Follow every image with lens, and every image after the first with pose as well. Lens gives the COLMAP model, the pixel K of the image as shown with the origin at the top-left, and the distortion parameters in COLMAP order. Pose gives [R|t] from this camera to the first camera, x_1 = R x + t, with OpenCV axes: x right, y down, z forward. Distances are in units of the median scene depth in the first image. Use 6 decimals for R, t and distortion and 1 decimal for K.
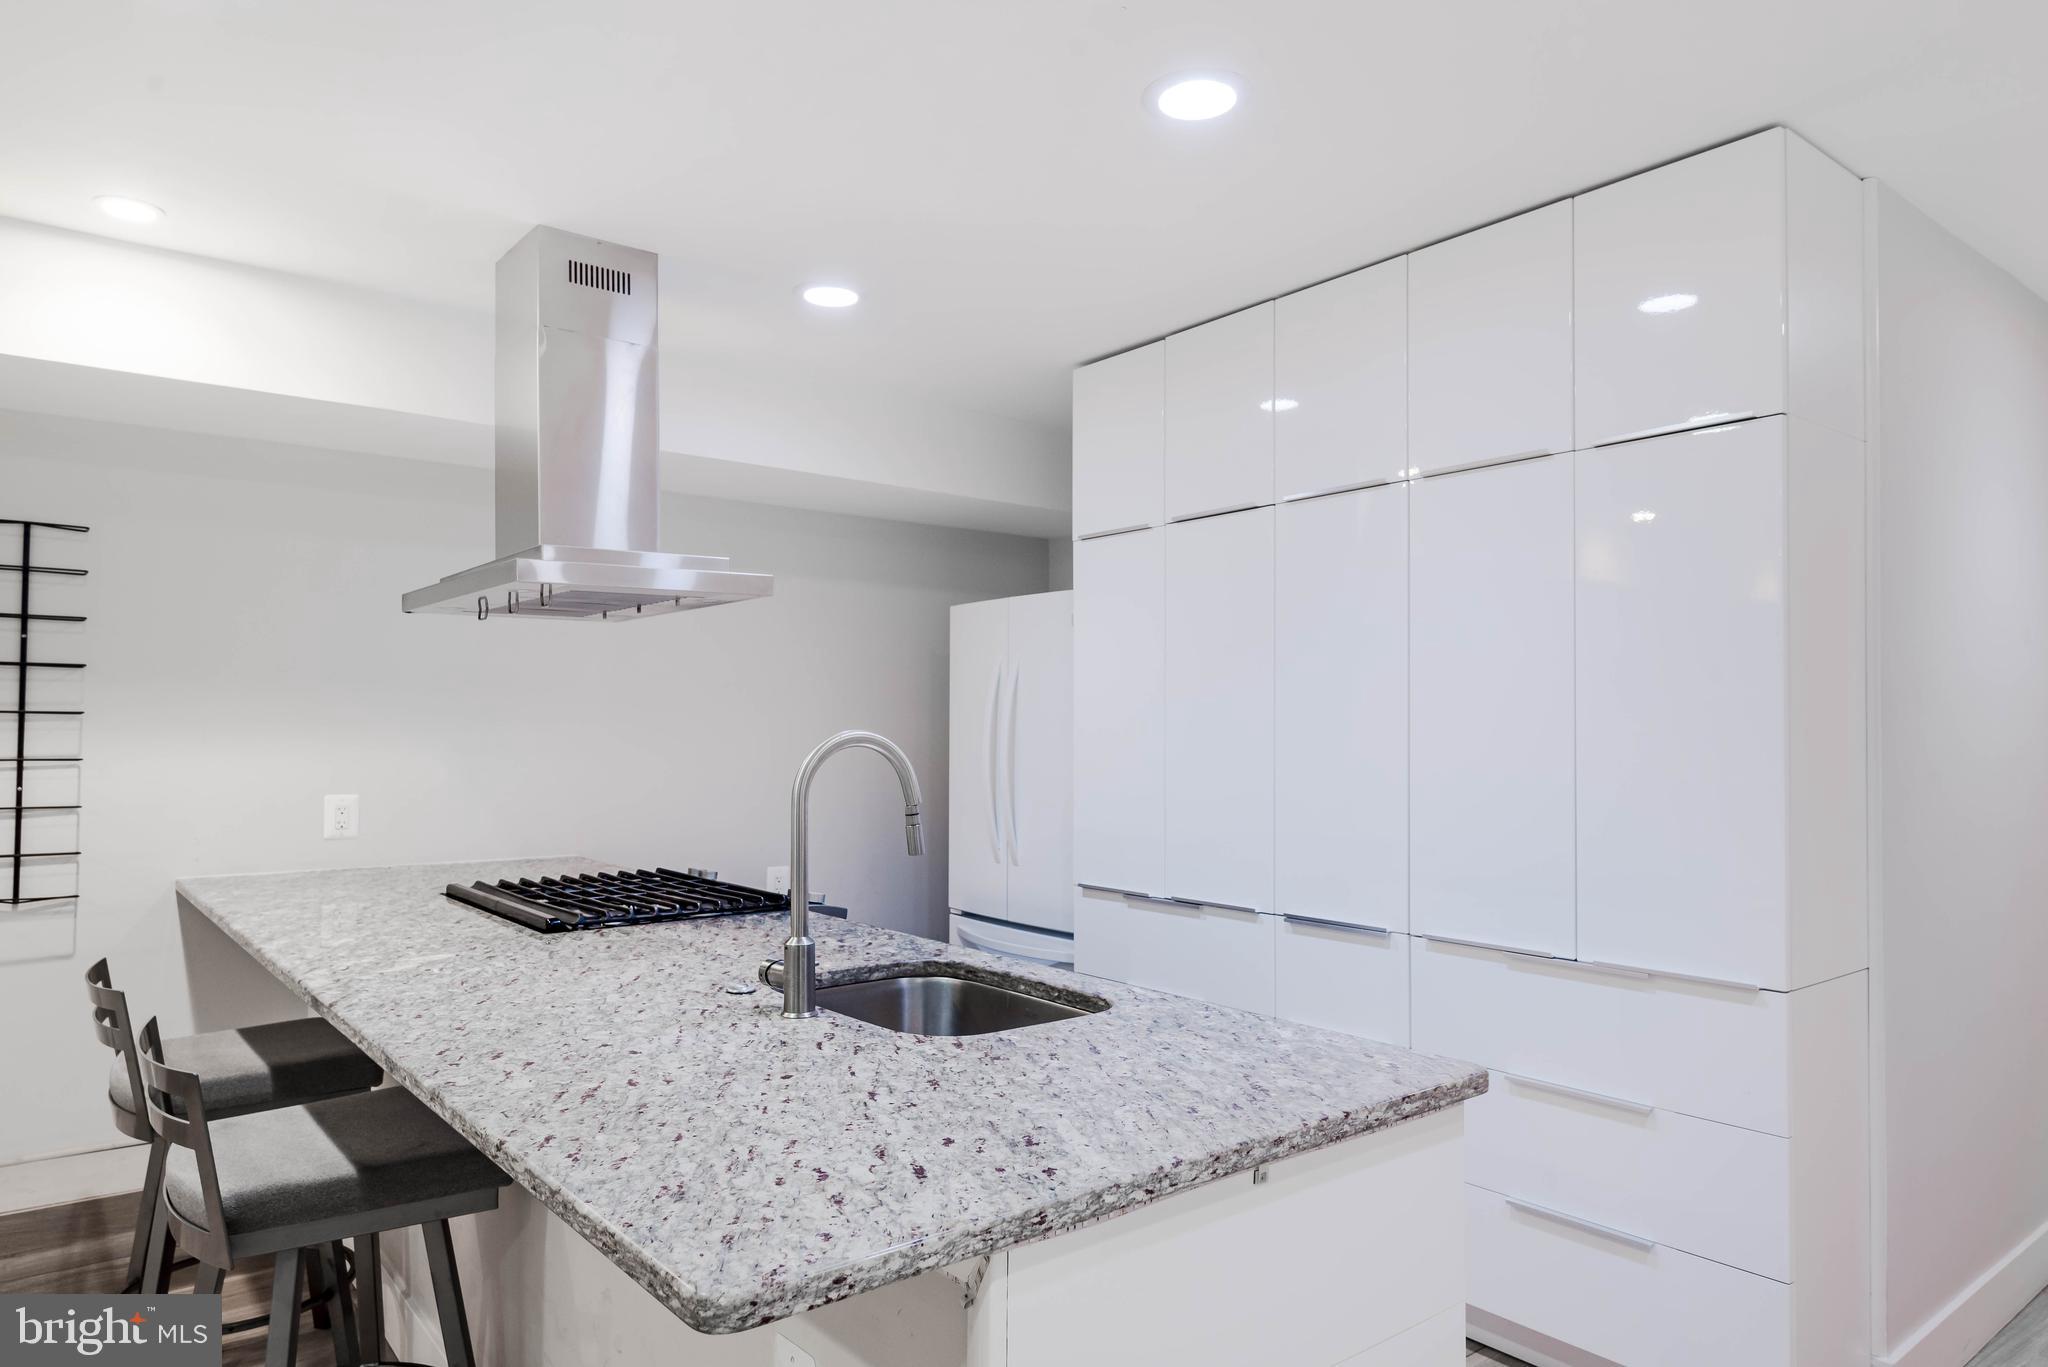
lens RADIAL K [[1289.8, 0, 1021.3], [0, 1289.8, 726.8], [0, 0, 1]] dist [0.008077, 0.001235]
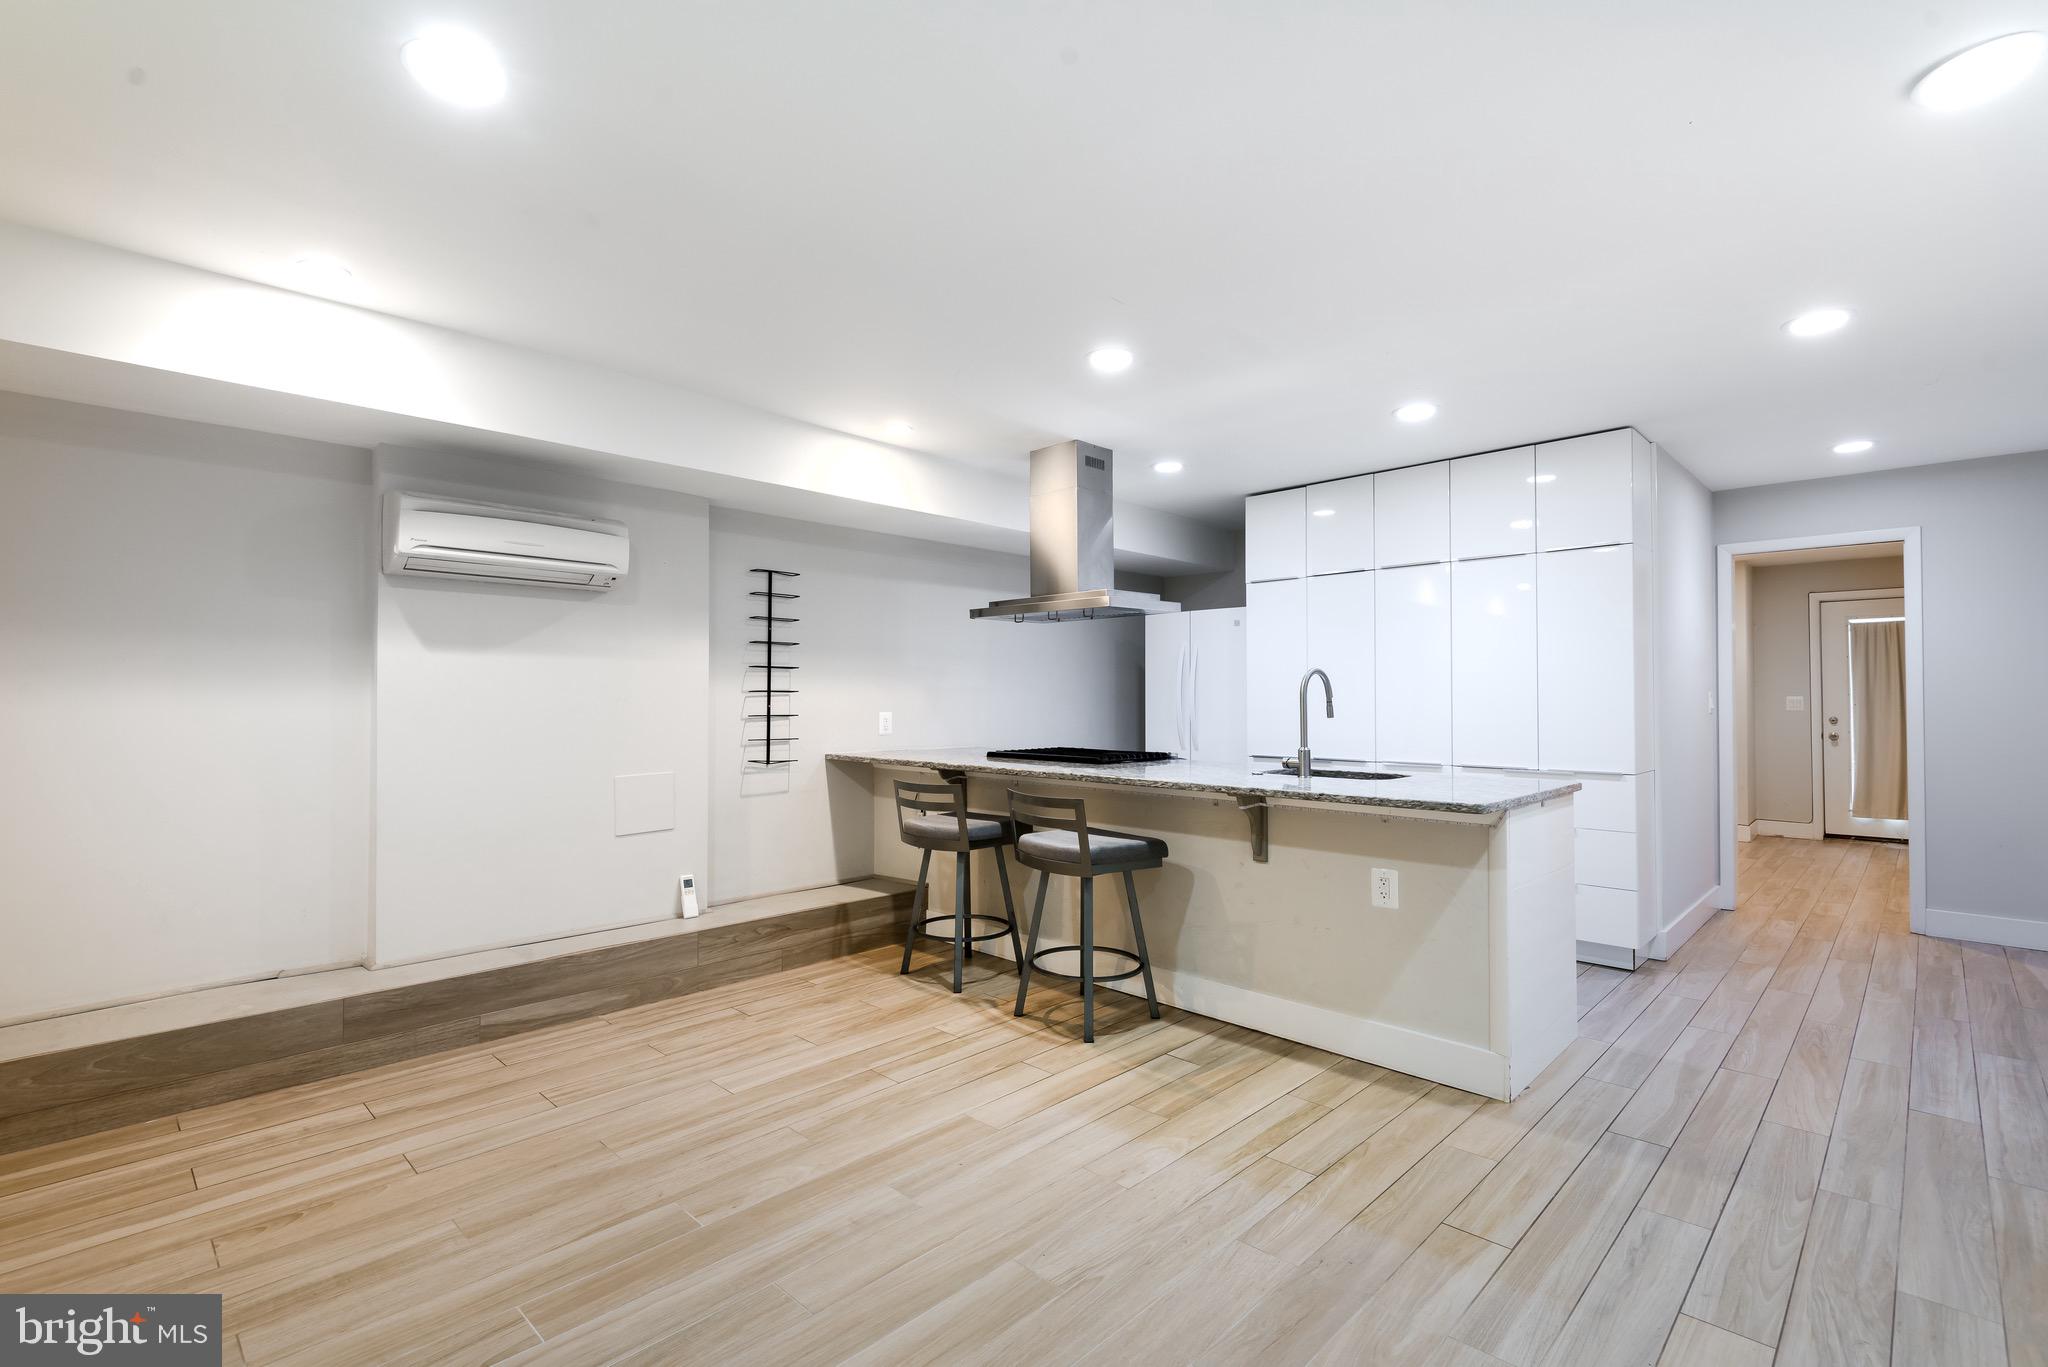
lens RADIAL K [[937.2, 0, 1014.9], [0, 937.2, 691.5], [0, 0, 1]] dist [0.040692, -0.023960]
pose [[0.992099, -0.003804, 0.125397, -0.579876], [0.004646, 0.999969, -0.006425, 0.036502], [-0.125369, 0.006957, 0.992086, -0.467937]]
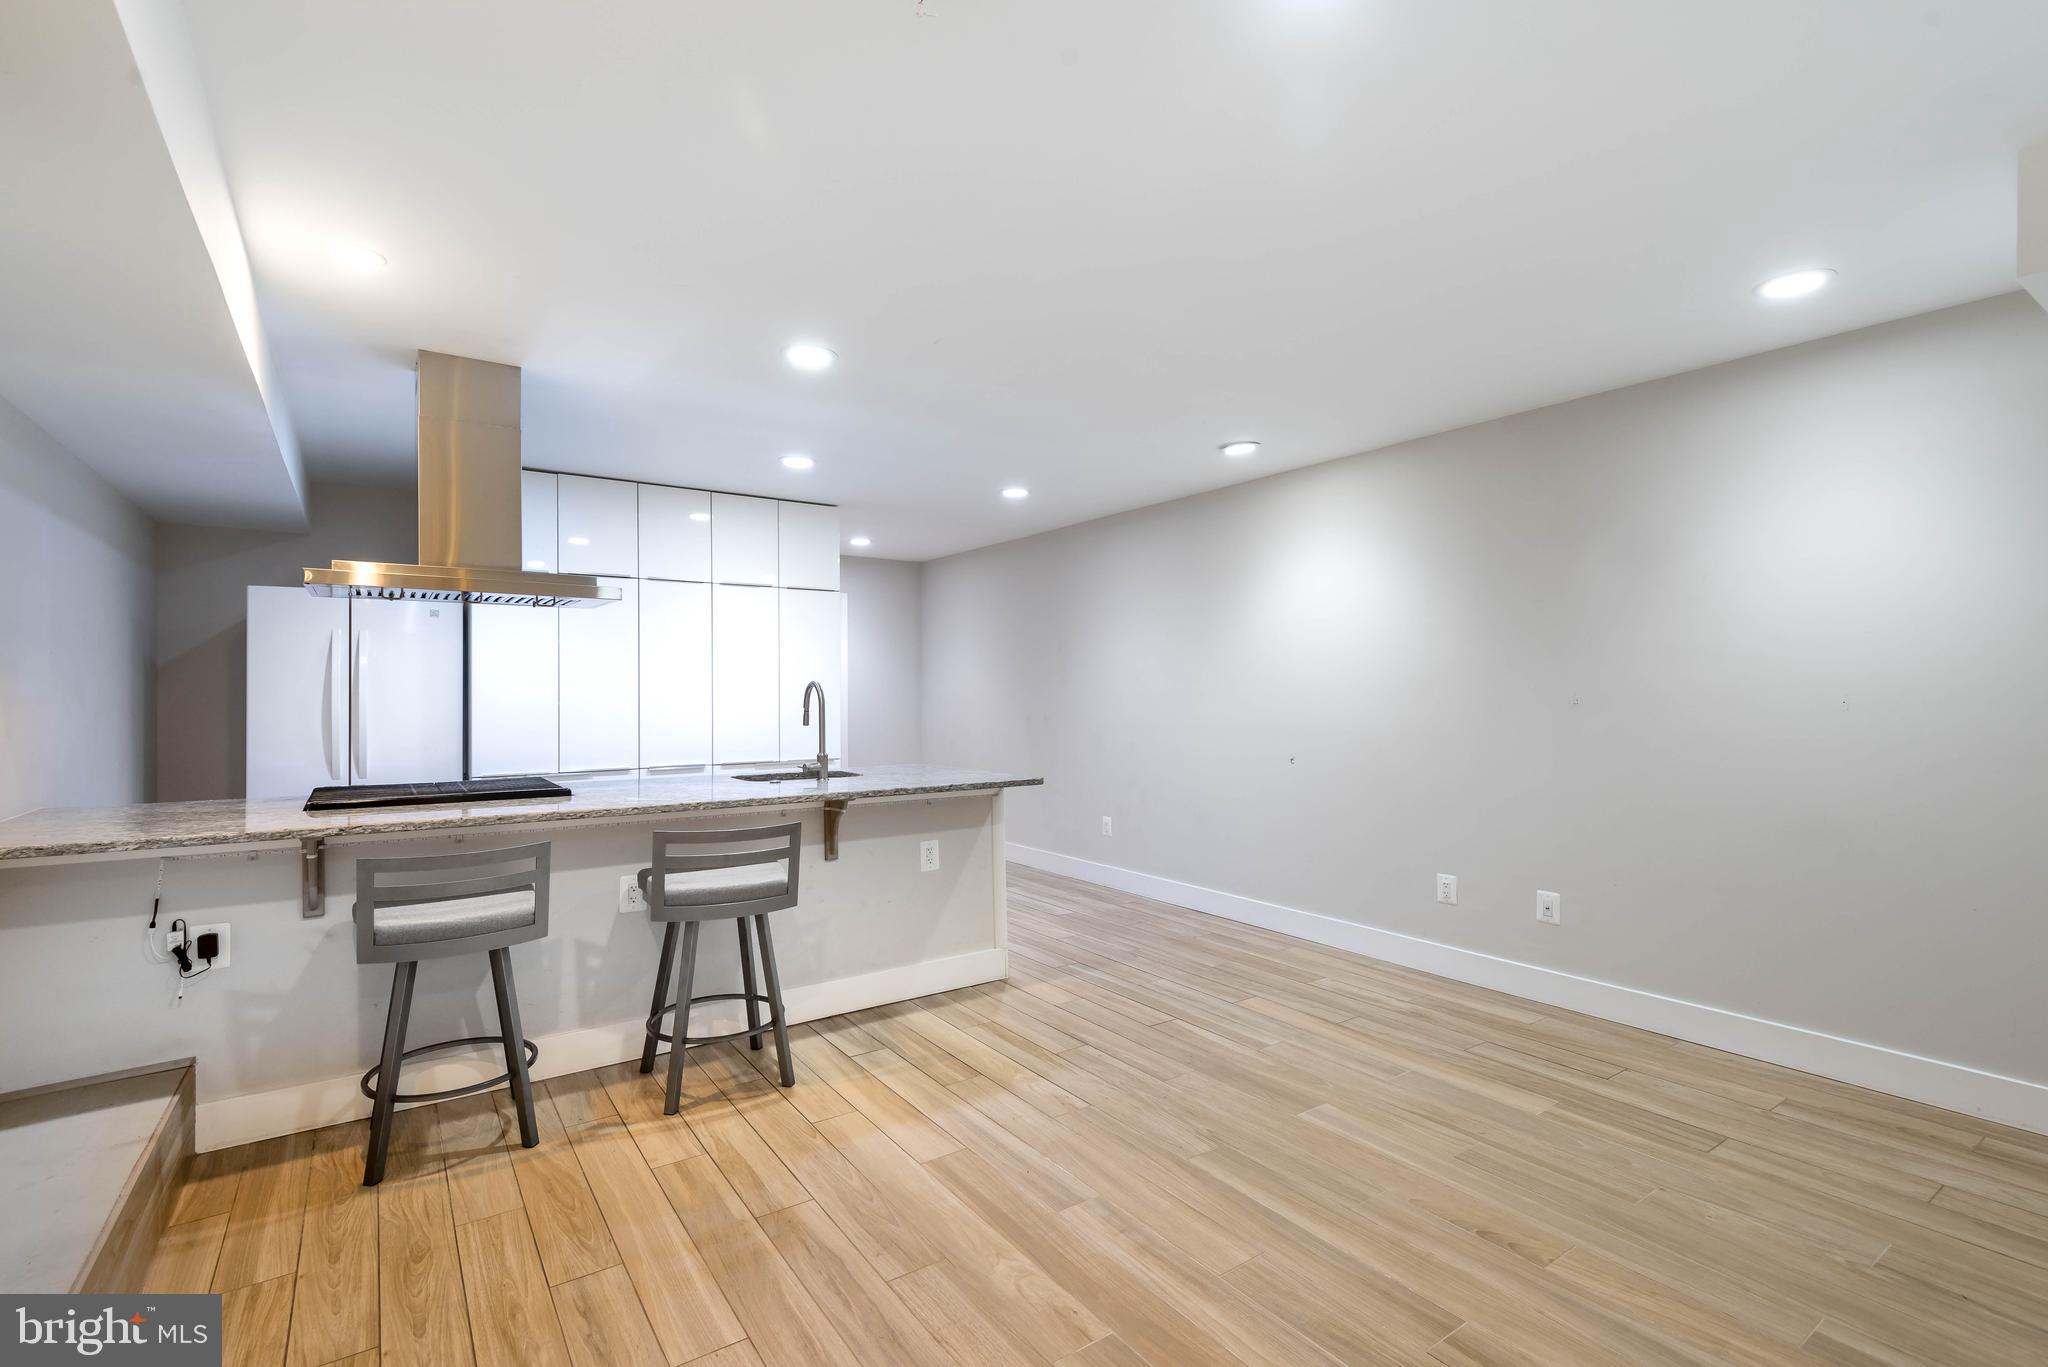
lens RADIAL K [[937.2, 0, 1014.9], [0, 937.2, 691.5], [0, 0, 1]] dist [0.040692, -0.023960]
pose [[0.050041, -0.004301, 0.998738, -1.326248], [0.001122, 0.999990, 0.004250, 0.011387], [-0.998747, 0.000908, 0.050045, 0.285920]]
